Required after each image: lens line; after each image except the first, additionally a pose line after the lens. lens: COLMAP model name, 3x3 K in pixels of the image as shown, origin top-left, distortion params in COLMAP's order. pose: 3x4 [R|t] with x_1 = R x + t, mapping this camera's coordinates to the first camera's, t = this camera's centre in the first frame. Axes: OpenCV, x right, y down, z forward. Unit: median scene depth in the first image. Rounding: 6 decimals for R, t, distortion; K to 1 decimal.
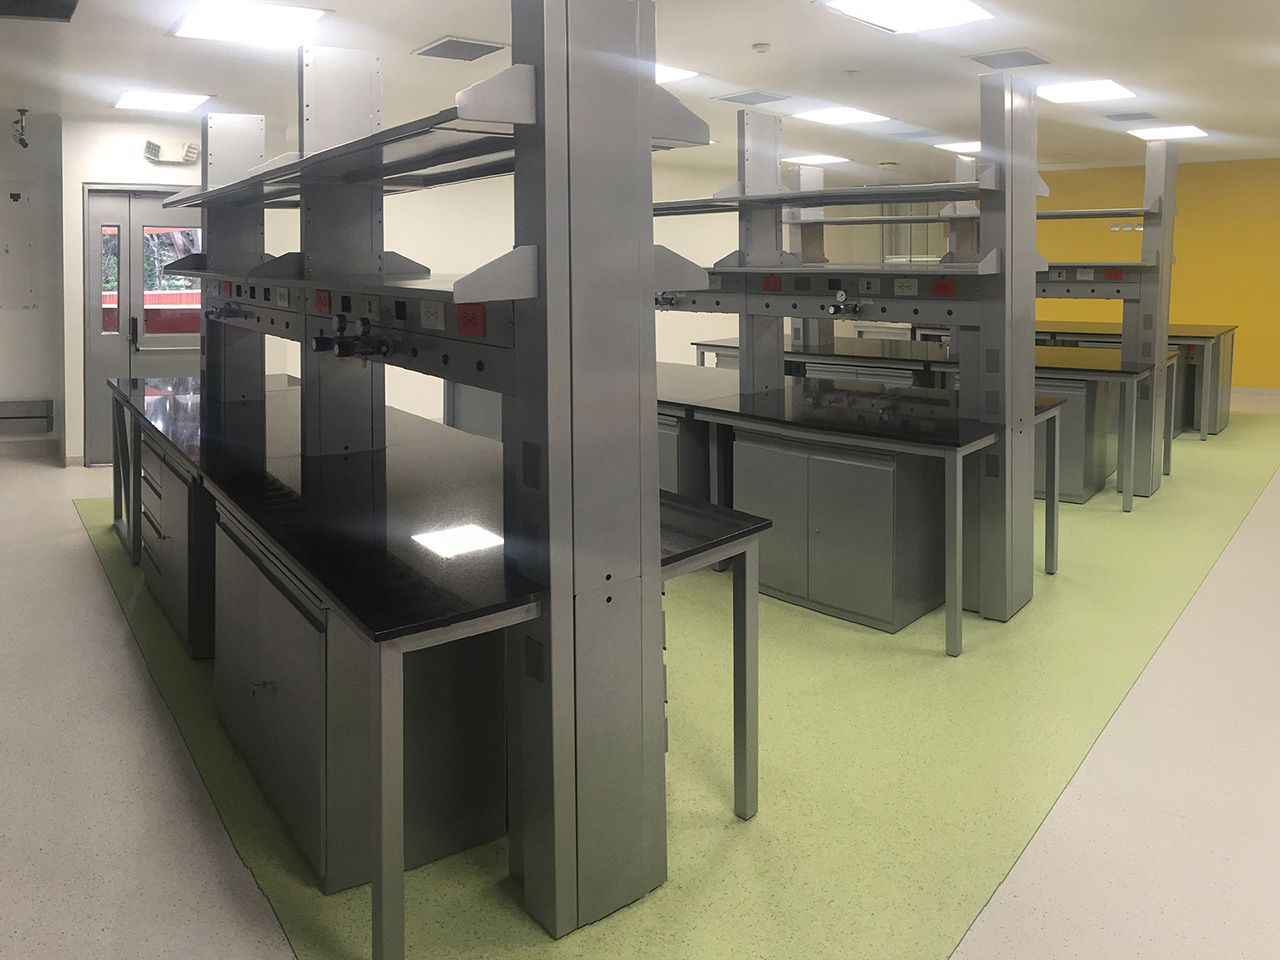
lens RADIAL K [[1143.4, 0, 640.0], [0, 1143.4, 480.0], [0, 0, 1]] dist [-0.005286, -0.006064]
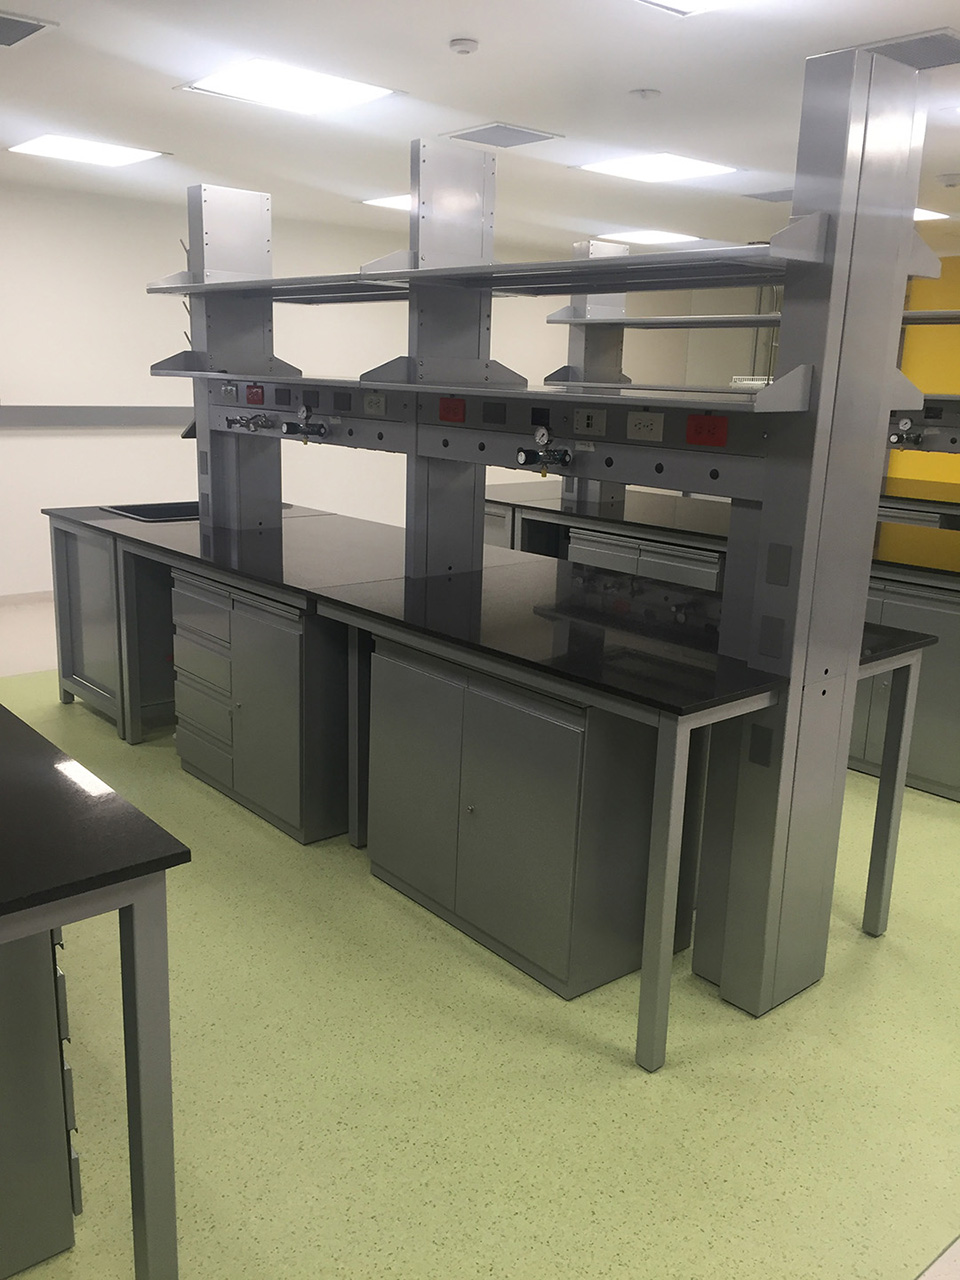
lens RADIAL K [[1079.3, 0, 478.5], [0, 1079.3, 602.1], [0, 0, 1]] dist [-0.006262, -0.000252]
pose [[0.957067, 0.093503, -0.274371, 0.306831], [-0.086917, 0.995562, 0.036090, -0.089481], [0.276528, -0.010693, 0.960947, 0.430470]]
